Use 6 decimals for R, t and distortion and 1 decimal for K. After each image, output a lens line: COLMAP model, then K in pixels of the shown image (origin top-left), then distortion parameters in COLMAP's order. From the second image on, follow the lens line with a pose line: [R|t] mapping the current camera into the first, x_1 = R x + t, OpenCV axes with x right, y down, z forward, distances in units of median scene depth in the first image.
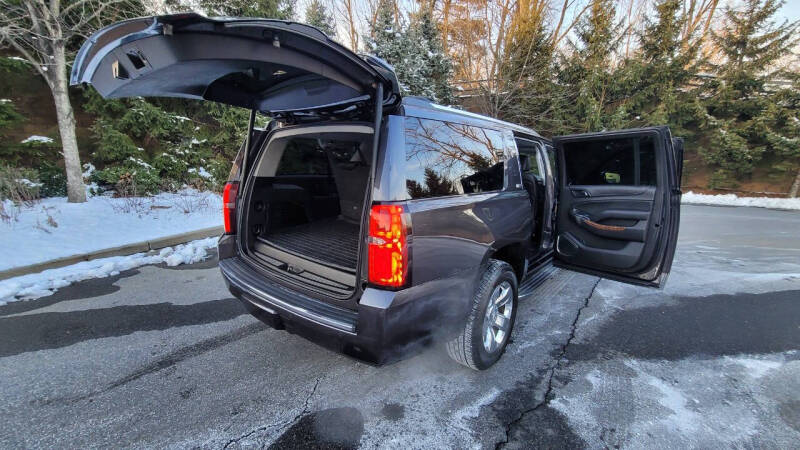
lens RADIAL K [[325.2, 0, 400.9], [0, 325.2, 227.2], [0, 0, 1]] dist [-0.000389, -0.000418]
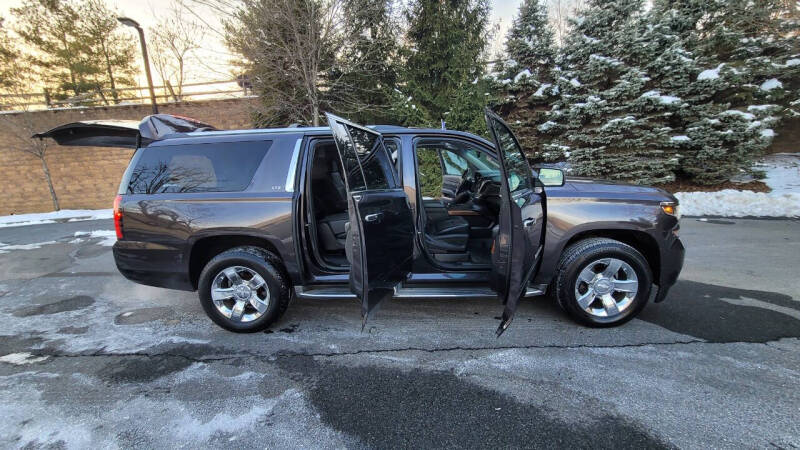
lens RADIAL K [[325.2, 0, 399.5], [0, 325.2, 227.1], [0, 0, 1]] dist [-0.000389, -0.000418]
pose [[0.617086, 0.103429, -0.780069, 1.418949], [-0.109066, 0.992998, 0.045382, -0.084495], [0.779301, 0.057075, 0.624045, 0.613608]]
